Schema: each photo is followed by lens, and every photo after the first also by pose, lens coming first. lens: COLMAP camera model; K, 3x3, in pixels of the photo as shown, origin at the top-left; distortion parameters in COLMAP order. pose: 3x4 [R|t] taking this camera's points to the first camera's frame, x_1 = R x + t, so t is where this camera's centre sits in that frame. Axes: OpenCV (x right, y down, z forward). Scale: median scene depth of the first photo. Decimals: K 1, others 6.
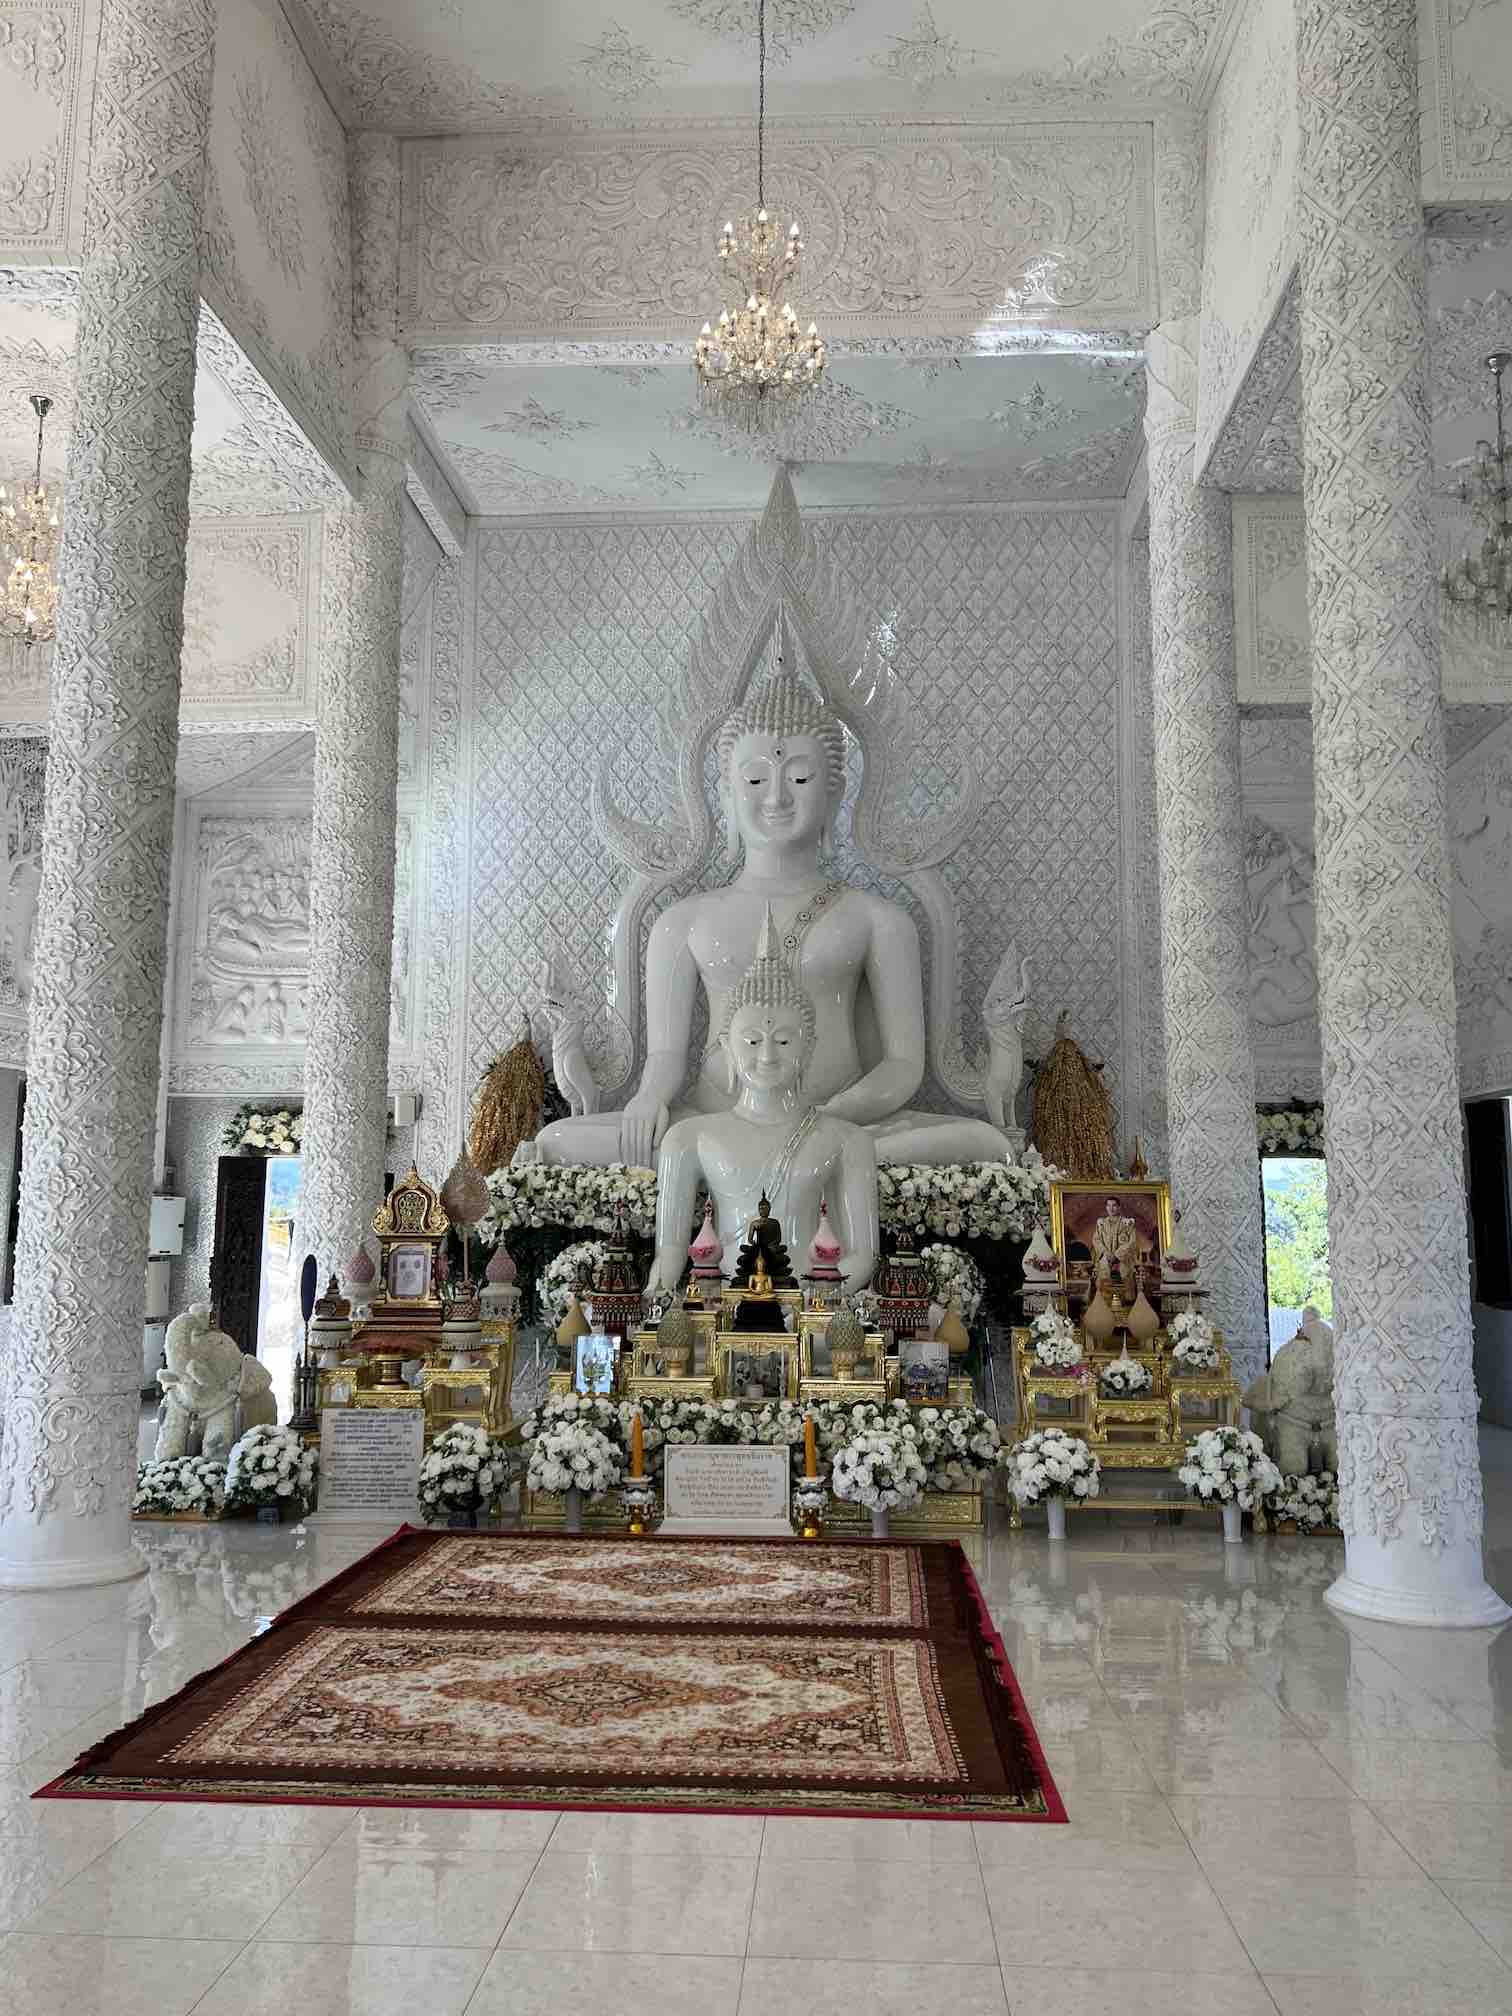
lens RADIAL K [[1596.1, 0, 756.5], [0, 1596.1, 1023.5], [0, 0, 1]] dist [0.083384, -0.002762]
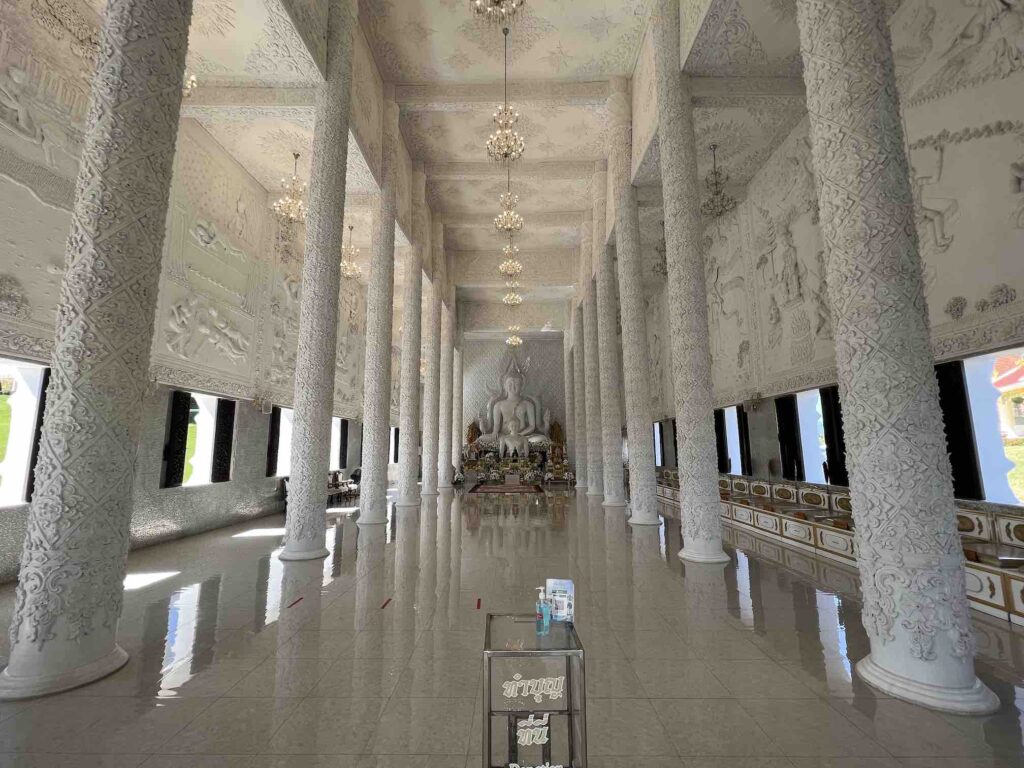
lens RADIAL K [[452.4, 0, 512.0], [0, 452.4, 384.0], [0, 0, 1]] dist [0.174796, 0.000007]
pose [[0.998984, -0.005891, 0.044691, -0.078189], [0.007081, 0.999624, -0.026507, -0.103022], [-0.044518, 0.026796, 0.998649, -0.916300]]
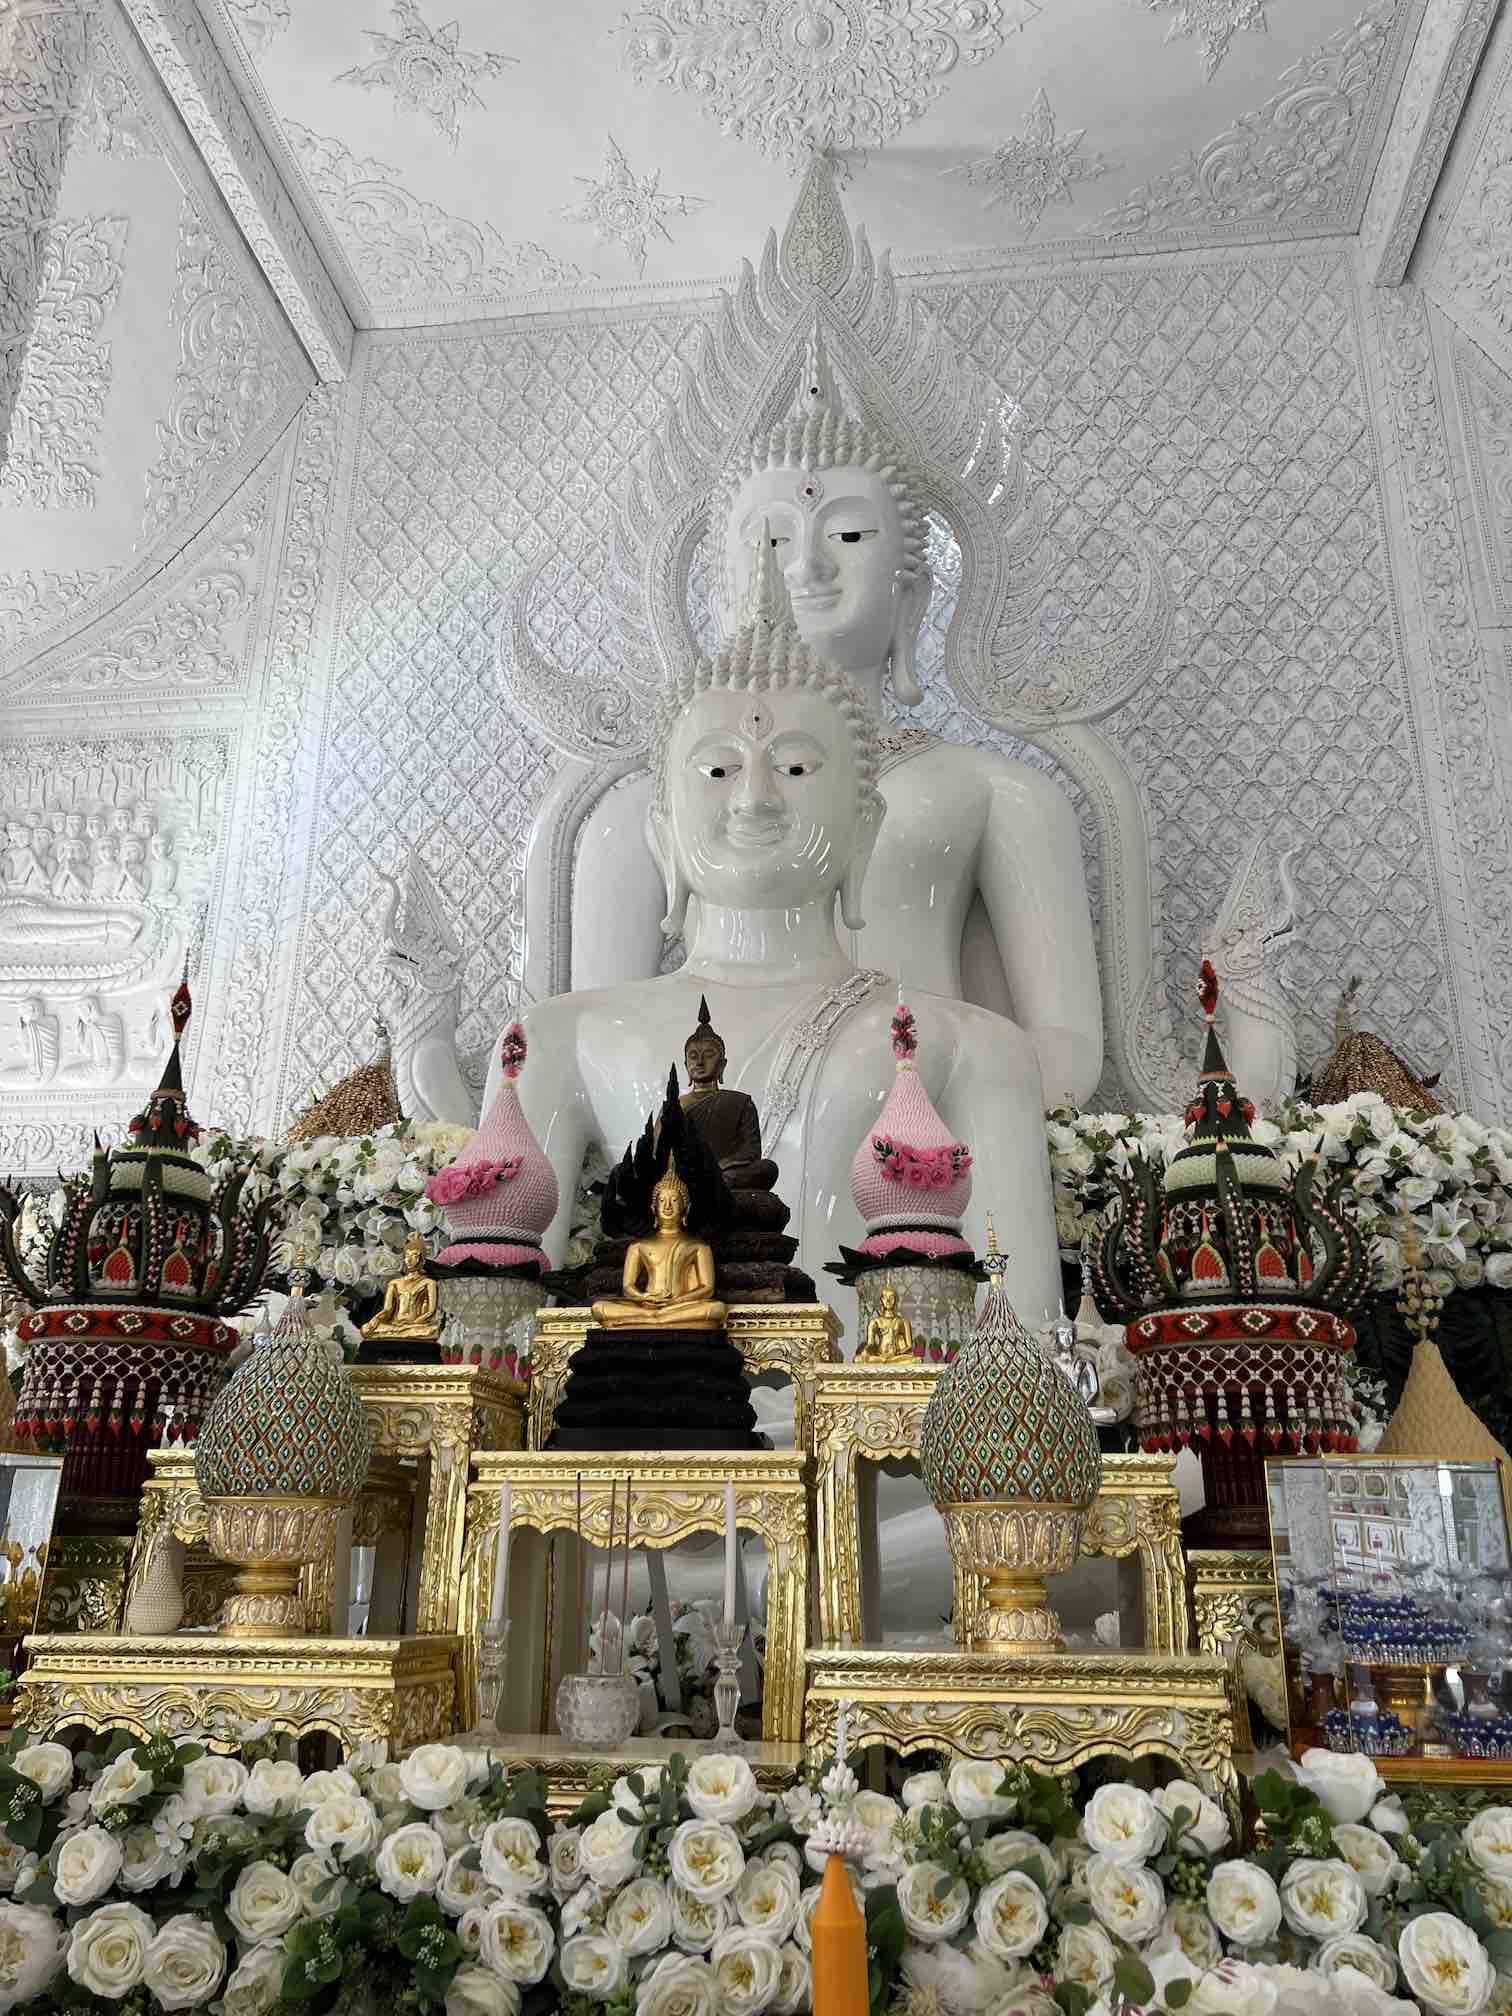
lens RADIAL K [[1539.2, 0, 756.0], [0, 1539.2, 1008.0], [0, 0, 1]] dist [0.035086, -0.044451]
pose [[0.998438, -0.014041, -0.054075, 0.021568], [0.001857, 0.975708, -0.219068, 0.121766], [0.055837, 0.218625, 0.974210, 0.516646]]
